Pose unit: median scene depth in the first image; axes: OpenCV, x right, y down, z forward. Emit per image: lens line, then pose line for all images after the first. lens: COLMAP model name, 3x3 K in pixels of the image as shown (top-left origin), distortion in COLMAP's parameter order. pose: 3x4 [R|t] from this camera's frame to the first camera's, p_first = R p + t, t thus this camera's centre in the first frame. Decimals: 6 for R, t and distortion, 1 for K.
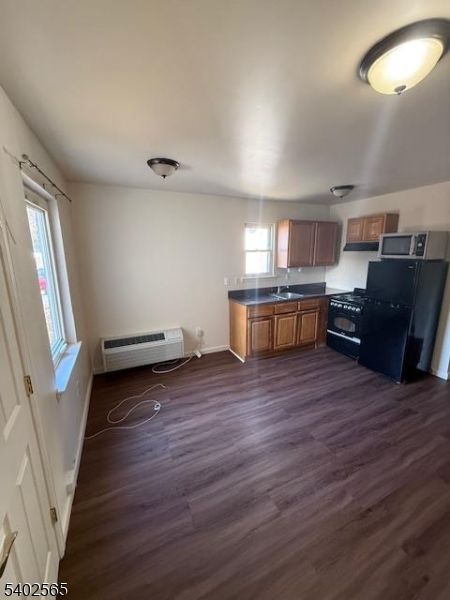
lens RADIAL K [[239.4, 0, 224.2], [0, 239.4, 299.0], [0, 0, 1]] dist [-0.002127, 0.000429]
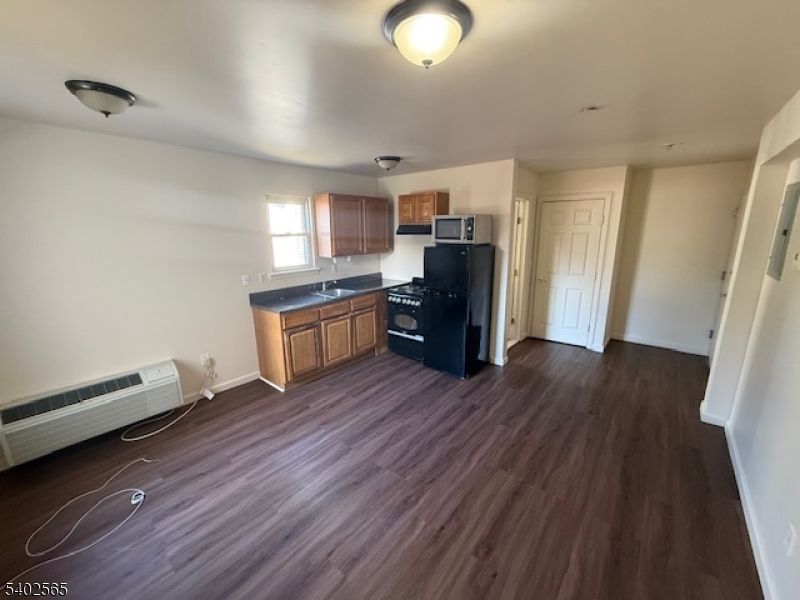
lens RADIAL K [[319.2, 0, 398.1], [0, 319.2, 301.2], [0, 0, 1]] dist [-0.002127, 0.000429]
pose [[0.901749, -0.092699, 0.422204, 0.016663], [0.085438, 0.995688, 0.036132, -0.013631], [-0.423733, 0.003490, 0.905781, -0.010361]]
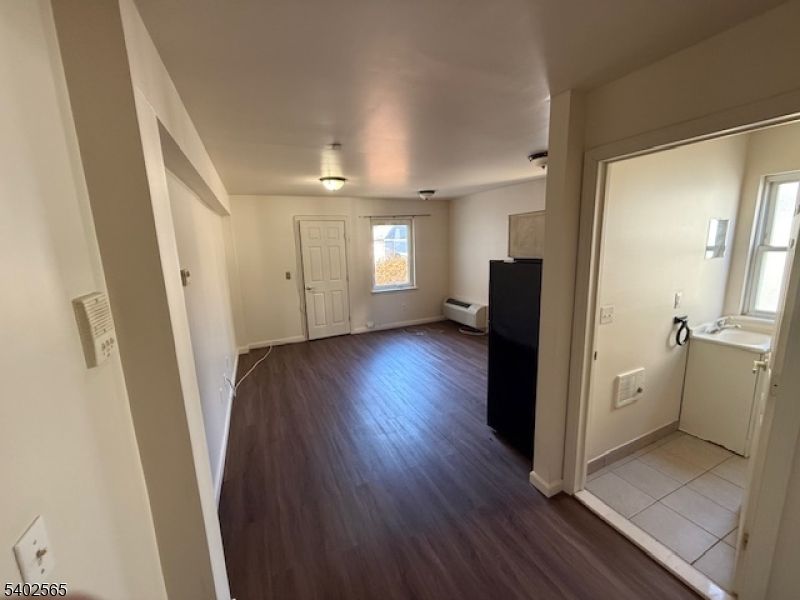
lens RADIAL K [[319.2, 0, 402.0], [0, 319.2, 298.8], [0, 0, 1]] dist [-0.002127, 0.000429]
pose [[0.009232, 0.189518, -0.981834, 1.524836], [-0.167874, 0.968234, 0.185314, -0.152351], [0.985765, 0.163114, 0.040754, 0.593753]]
